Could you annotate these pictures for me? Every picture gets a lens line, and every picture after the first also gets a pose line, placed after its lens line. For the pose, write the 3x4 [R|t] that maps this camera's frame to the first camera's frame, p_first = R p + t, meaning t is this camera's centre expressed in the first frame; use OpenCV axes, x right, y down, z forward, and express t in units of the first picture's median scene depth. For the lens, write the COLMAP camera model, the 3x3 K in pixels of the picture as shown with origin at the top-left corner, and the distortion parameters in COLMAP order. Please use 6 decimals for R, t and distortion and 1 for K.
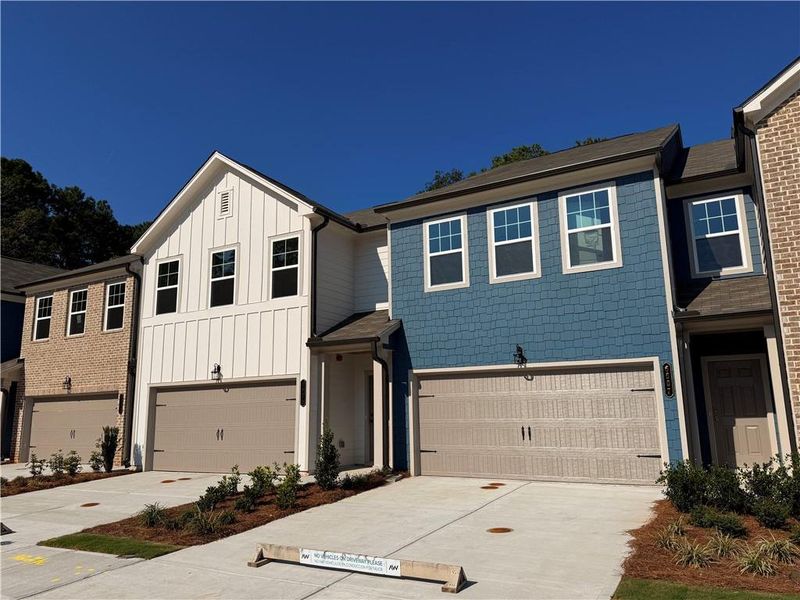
lens RADIAL K [[586.8, 0, 397.7], [0, 586.8, 302.9], [0, 0, 1]] dist [0.156417, -0.256316]
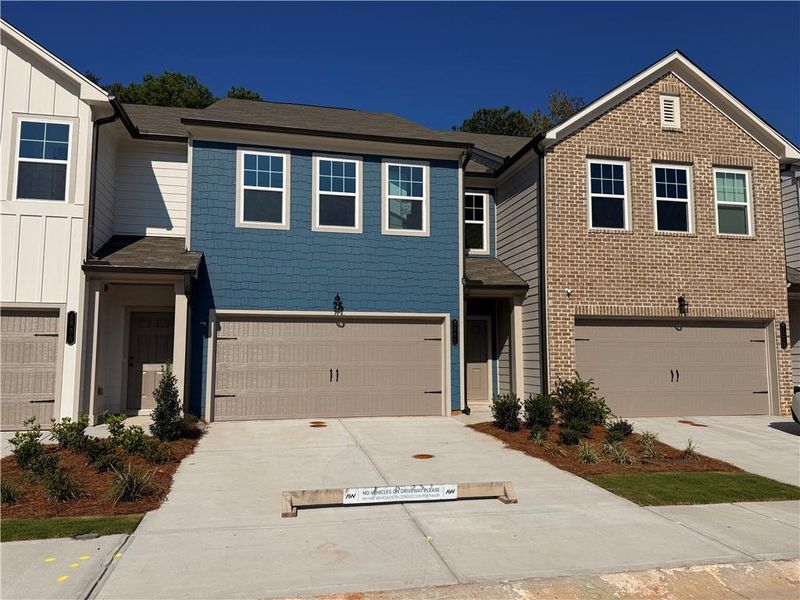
lens RADIAL K [[586.8, 0, 397.7], [0, 586.8, 302.9], [0, 0, 1]] dist [0.156417, -0.256316]
pose [[0.743110, 0.079763, 0.664399, -0.410060], [-0.137479, 0.989889, 0.034927, 0.035570], [-0.654895, -0.117295, 0.746562, 0.139940]]
